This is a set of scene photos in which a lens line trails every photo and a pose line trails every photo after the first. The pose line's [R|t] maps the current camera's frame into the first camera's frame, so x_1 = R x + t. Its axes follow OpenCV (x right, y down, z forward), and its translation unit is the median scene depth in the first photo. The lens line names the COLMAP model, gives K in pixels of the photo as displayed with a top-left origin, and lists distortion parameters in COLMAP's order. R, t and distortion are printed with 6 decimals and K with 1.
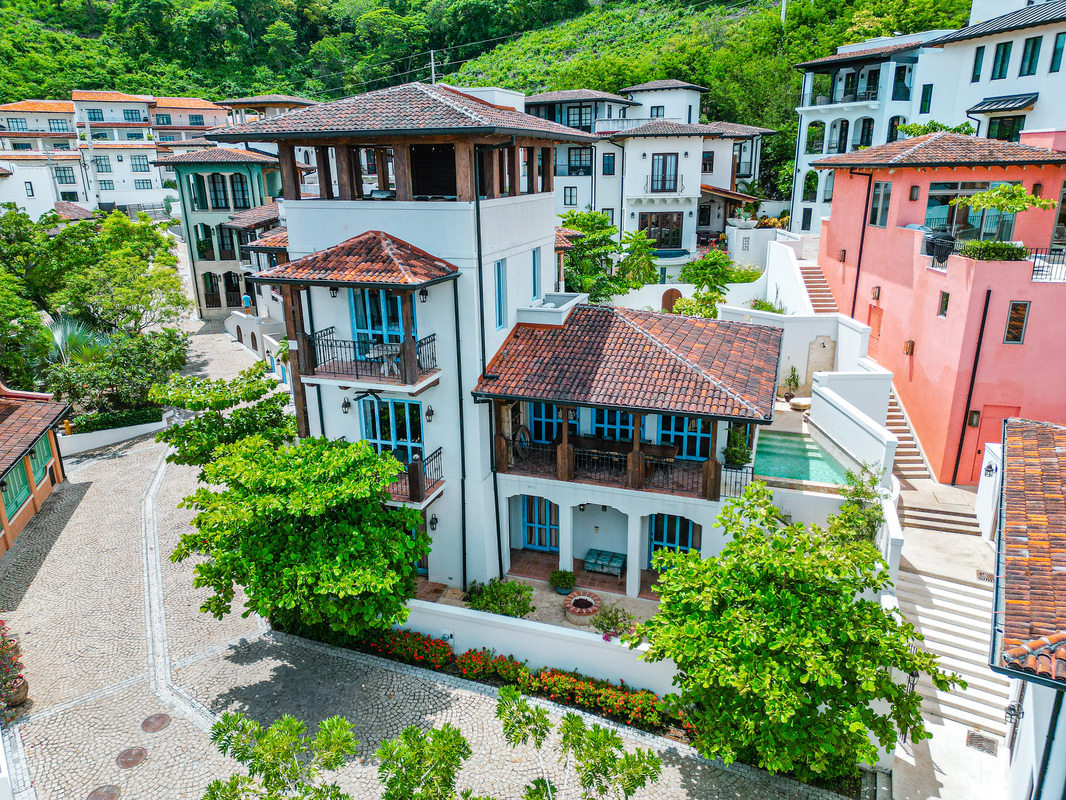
lens RADIAL K [[743.9, 0, 468.8], [0, 743.9, 453.9], [0, 0, 1]] dist [0.030587, -0.001213]
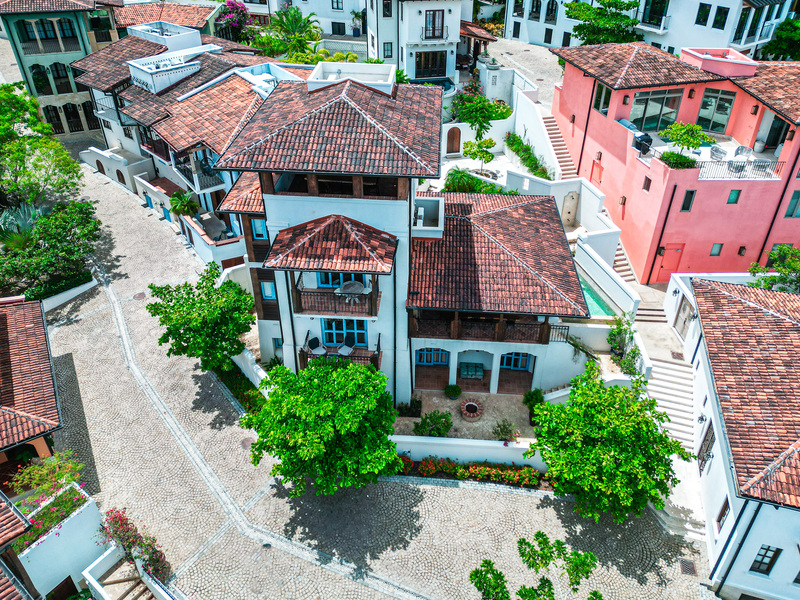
lens RADIAL K [[564.4, 0, 400.0], [0, 564.4, 300.0], [0, 0, 1]] dist [0.048284, -0.000097]
pose [[0.957798, -0.153127, 0.243260, -0.243995], [0.091298, 0.964531, 0.247679, -0.324476], [-0.272559, -0.215018, 0.937806, -0.087260]]
